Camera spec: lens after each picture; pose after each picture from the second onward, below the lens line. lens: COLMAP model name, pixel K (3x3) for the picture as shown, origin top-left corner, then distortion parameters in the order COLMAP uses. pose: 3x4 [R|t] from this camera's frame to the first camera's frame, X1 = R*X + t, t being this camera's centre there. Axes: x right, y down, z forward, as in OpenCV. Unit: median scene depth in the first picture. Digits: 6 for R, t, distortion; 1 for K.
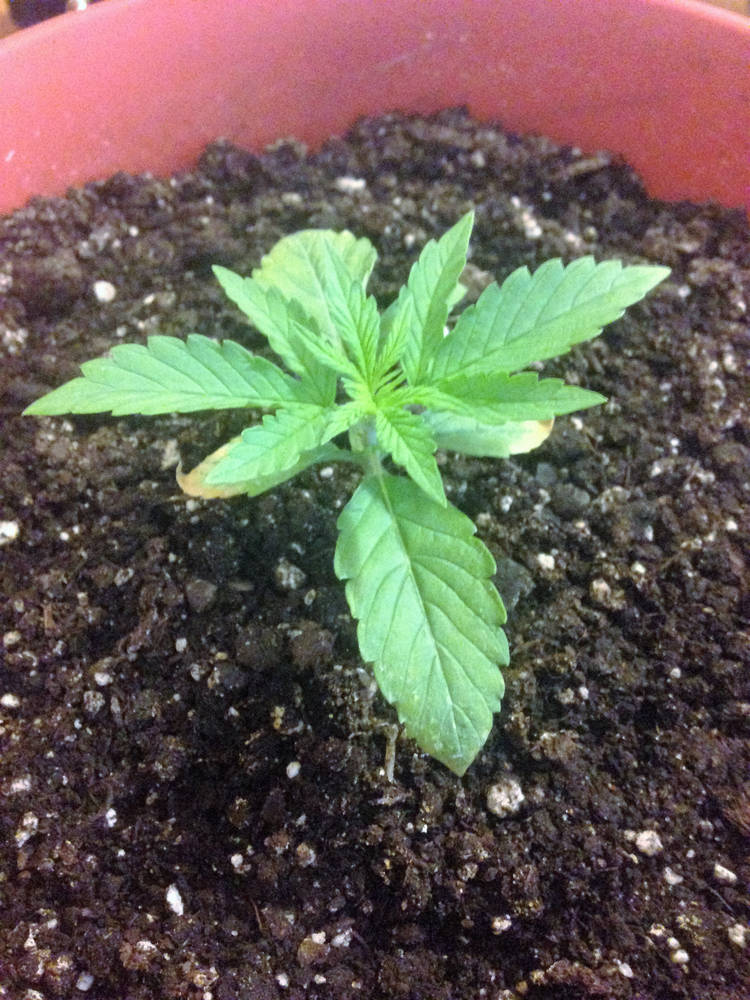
lens RADIAL K [[961.2, 0, 377.0], [0, 961.2, 497.7], [0, 0, 1]] dist [0.095992, 0.000000]
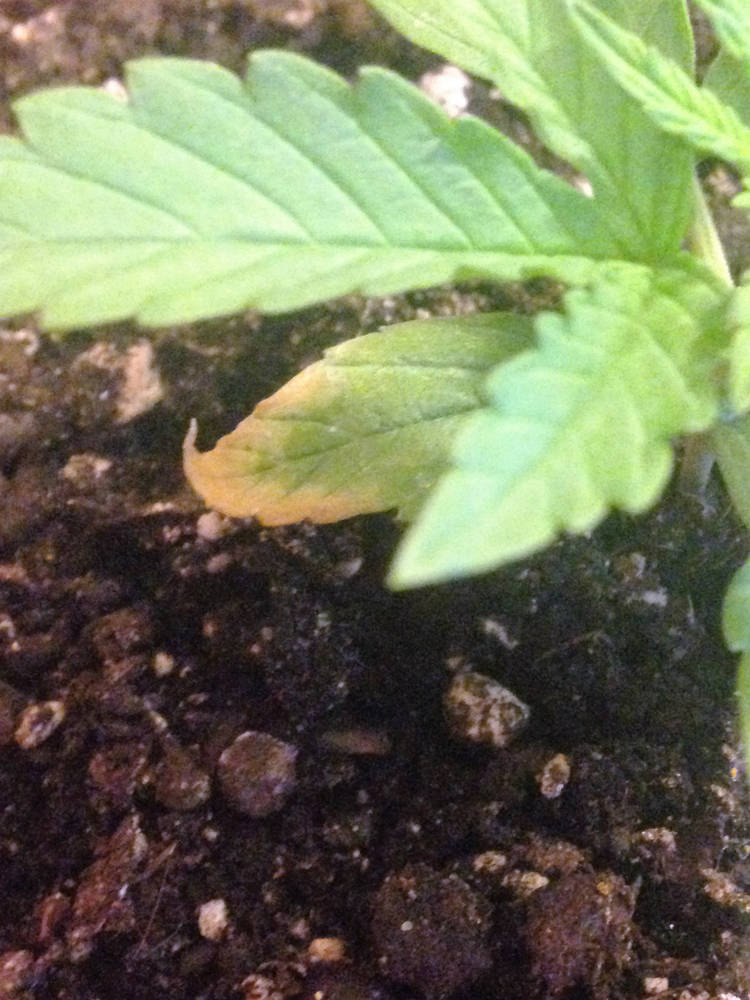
lens RADIAL K [[1593.5, 0, 374.2], [0, 1593.5, 501.8], [0, 0, 1]] dist [0.113707, 0.000000]
pose [[0.999352, -0.029406, 0.020774, -0.145283], [0.027075, 0.994132, 0.104730, -0.065550], [-0.023732, -0.104100, 0.994284, 0.396454]]
